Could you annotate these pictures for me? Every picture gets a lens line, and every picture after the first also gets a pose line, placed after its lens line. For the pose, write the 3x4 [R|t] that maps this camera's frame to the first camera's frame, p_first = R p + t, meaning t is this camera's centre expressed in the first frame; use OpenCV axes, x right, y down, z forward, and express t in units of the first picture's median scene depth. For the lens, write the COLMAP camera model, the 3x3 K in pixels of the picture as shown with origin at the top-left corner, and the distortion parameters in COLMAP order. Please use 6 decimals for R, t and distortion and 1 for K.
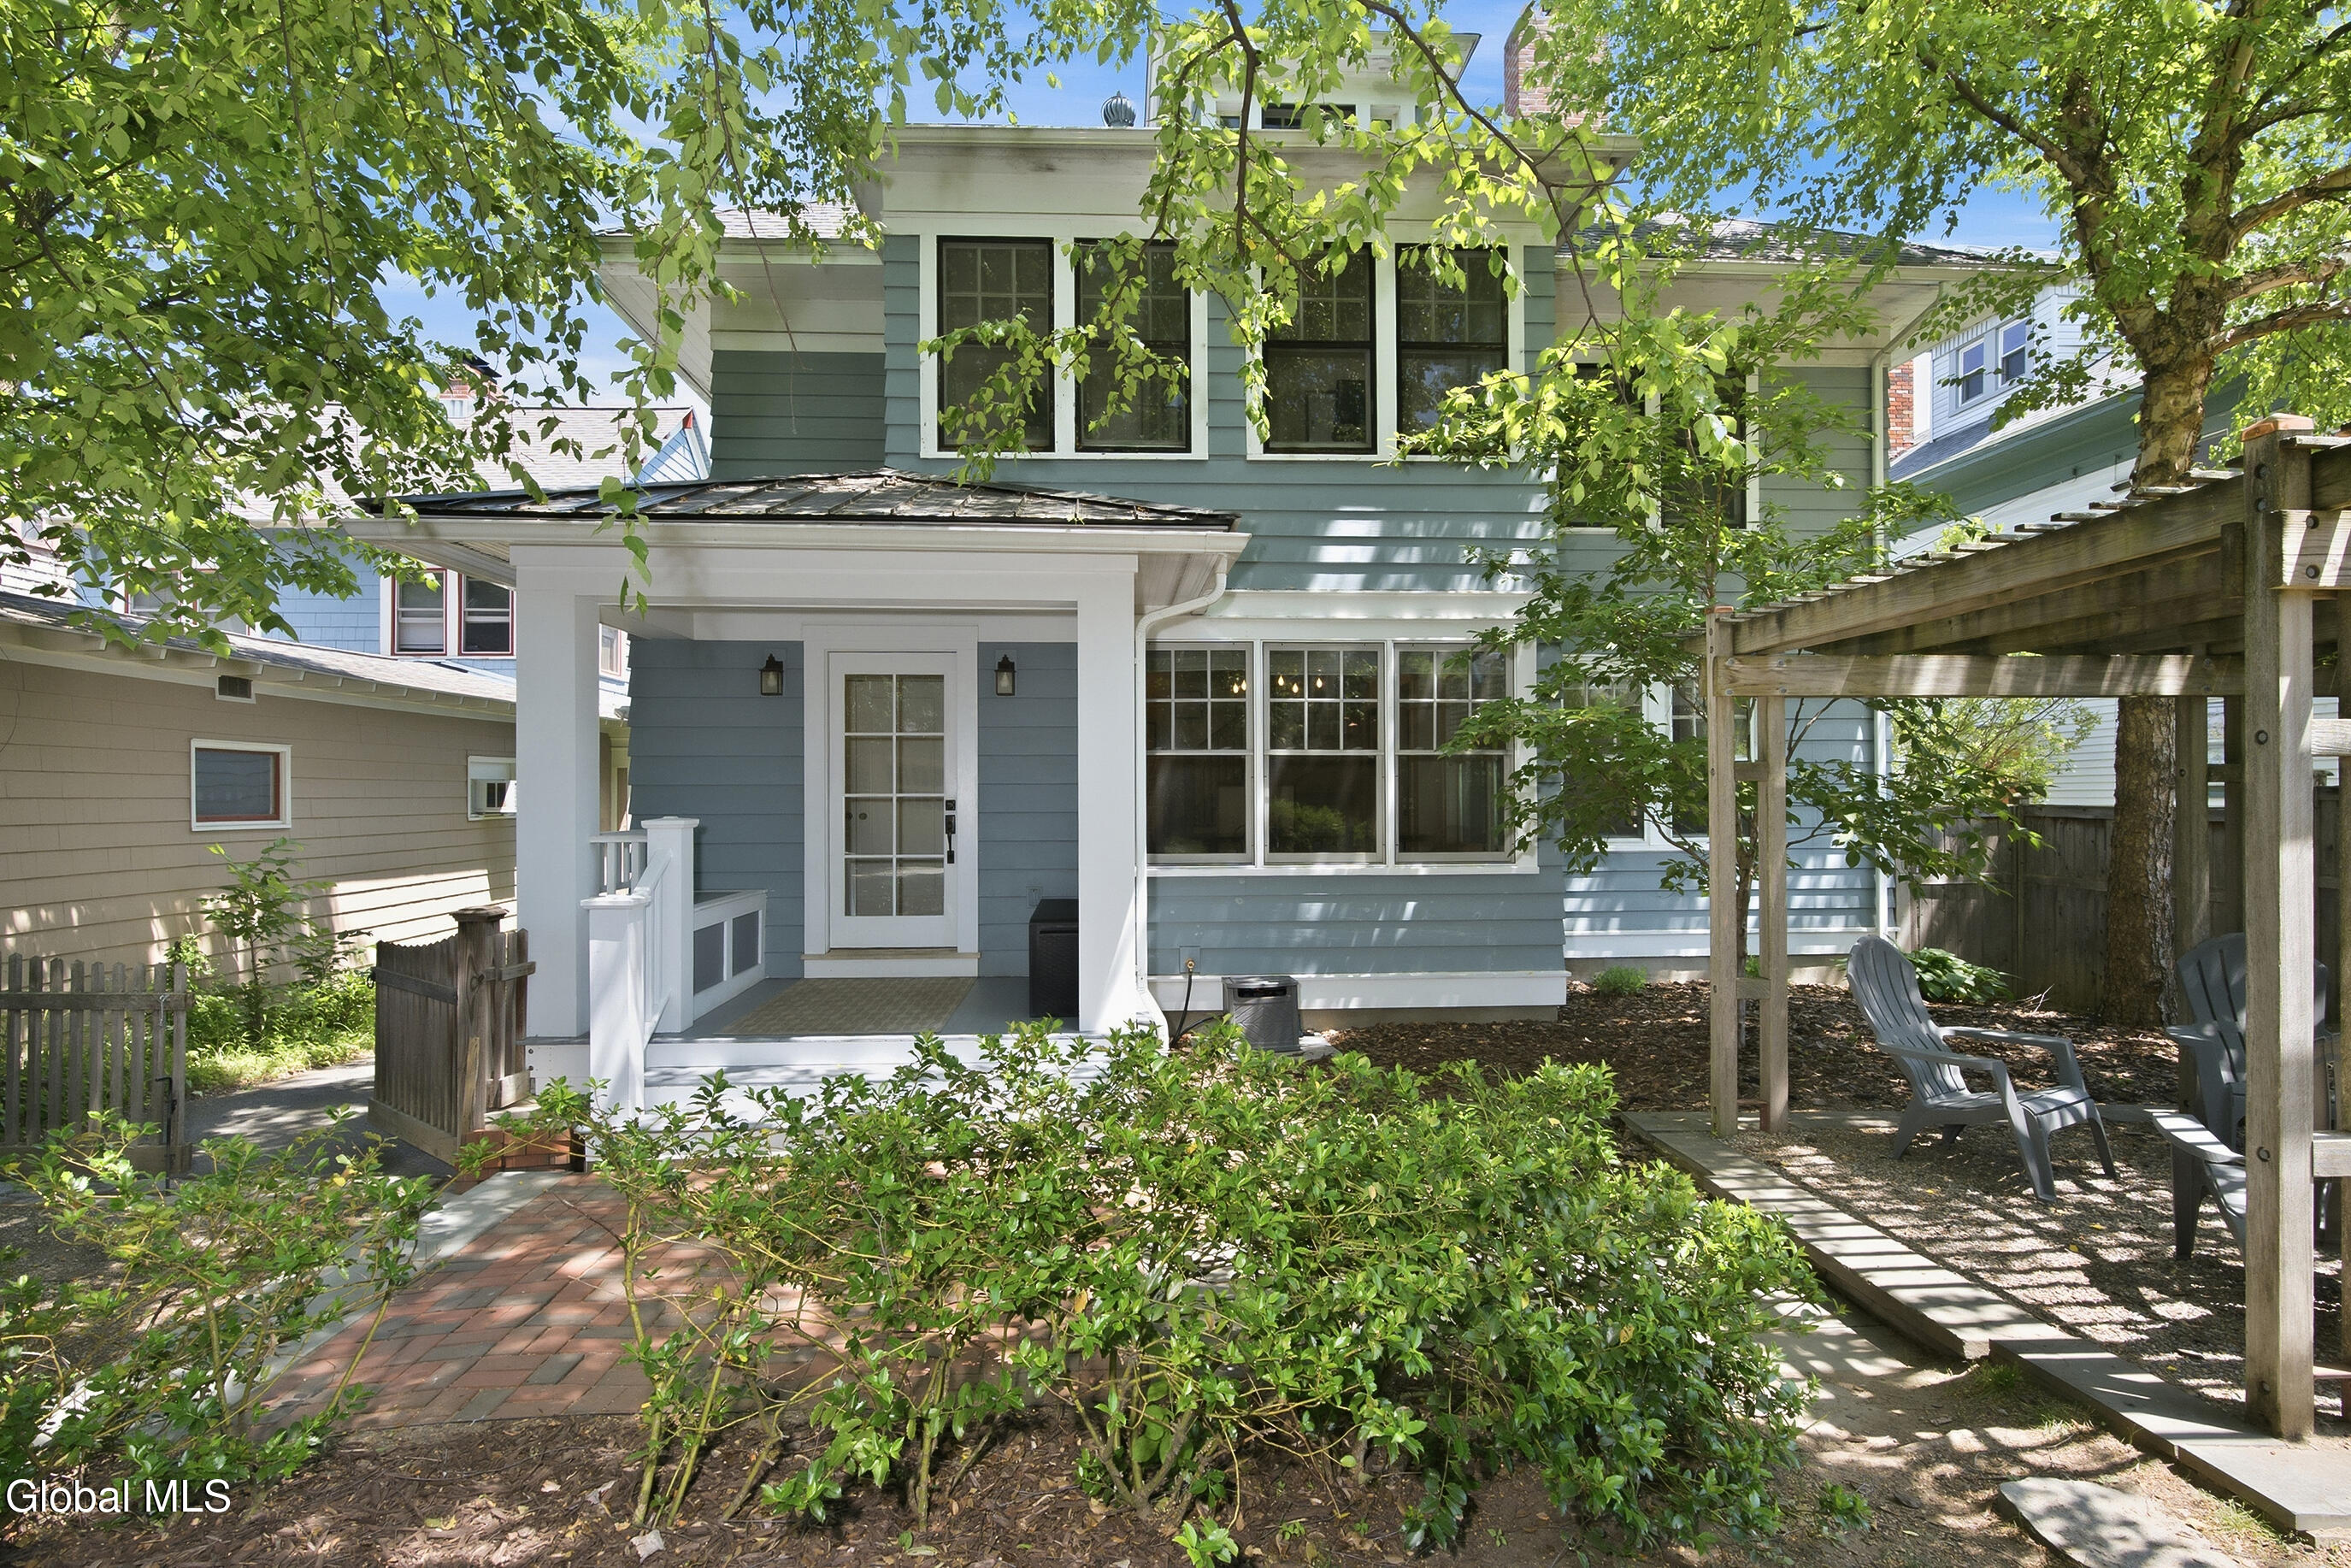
lens RADIAL K [[1451.9, 0, 1272.5], [0, 1451.9, 782.1], [0, 0, 1]] dist [-0.002470, -0.001408]
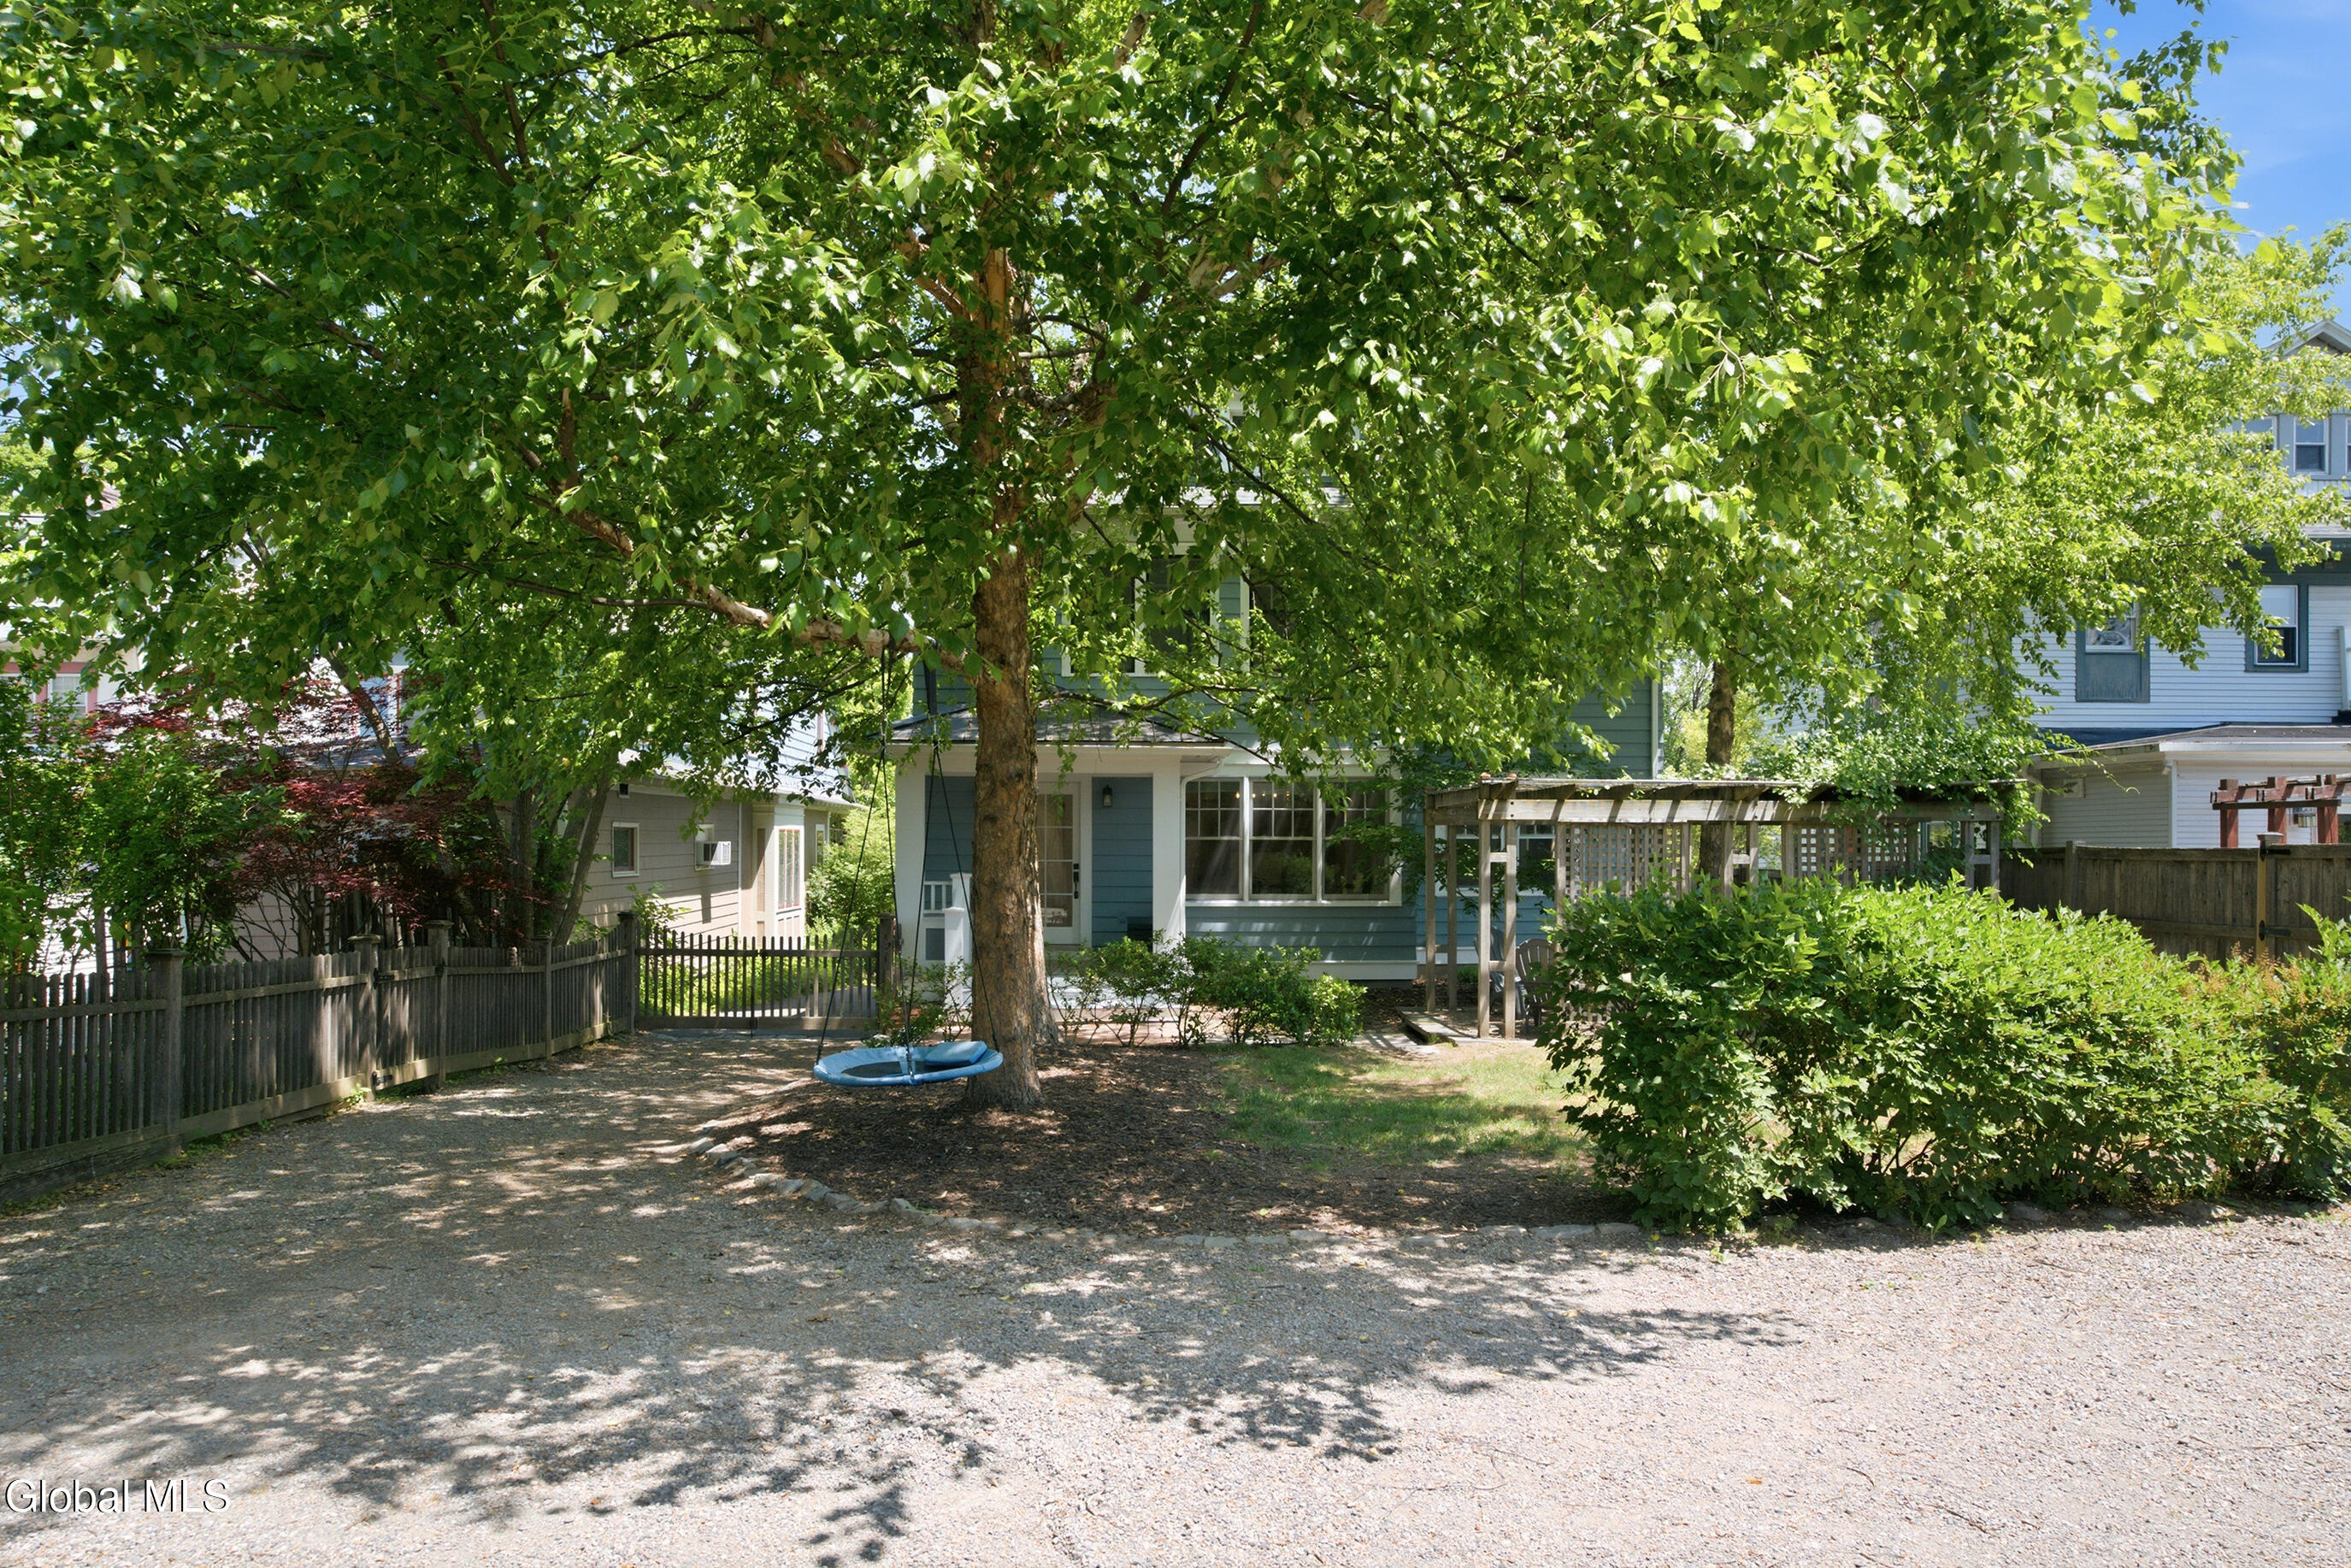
lens RADIAL K [[1598.4, 0, 1169.6], [0, 1598.4, 804.6], [0, 0, 1]] dist [-0.018653, 0.004121]
pose [[0.999544, 0.005913, -0.029598, -0.046200], [-0.006366, 0.999864, -0.015230, -0.031422], [0.029504, 0.015412, 0.999446, -1.003633]]
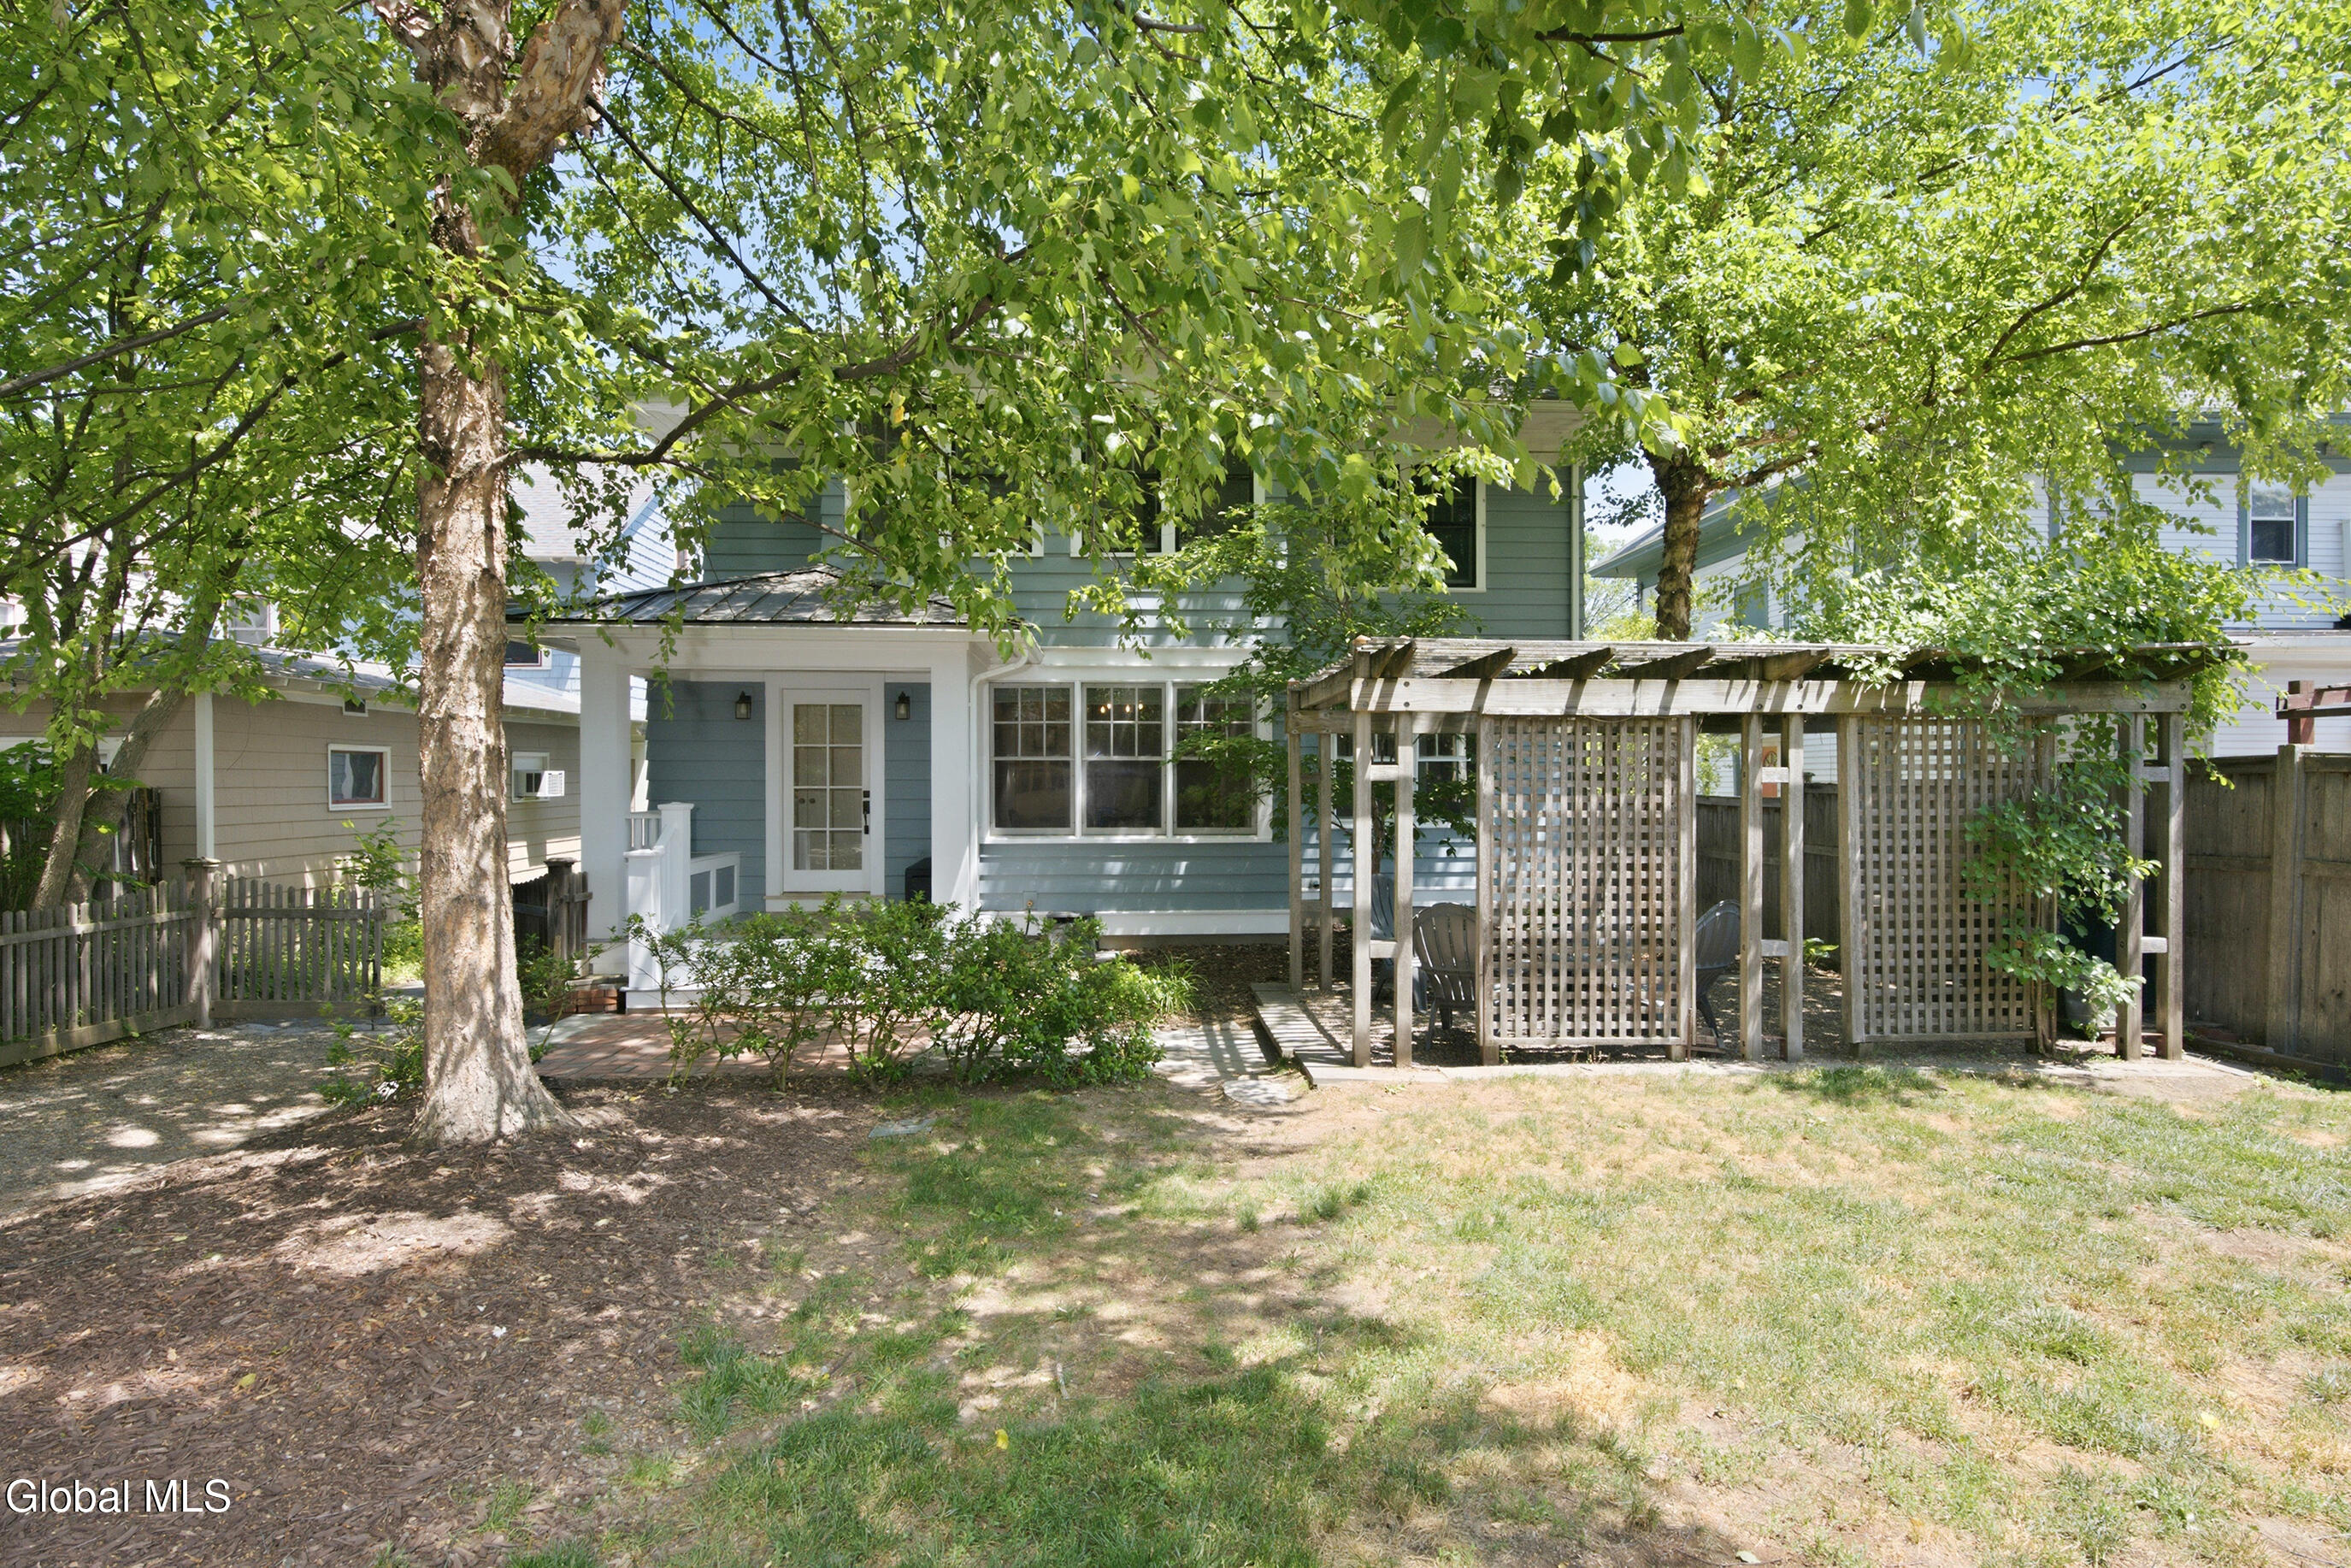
lens RADIAL K [[1240.1, 0, 1162.1], [0, 1240.1, 779.6], [0, 0, 1]] dist [-0.000996, -0.000726]
pose [[0.999855, 0.002353, -0.016849, 0.096135], [-0.002237, 0.999974, 0.006912, -0.007833], [0.016864, -0.006873, 0.999834, -0.239091]]
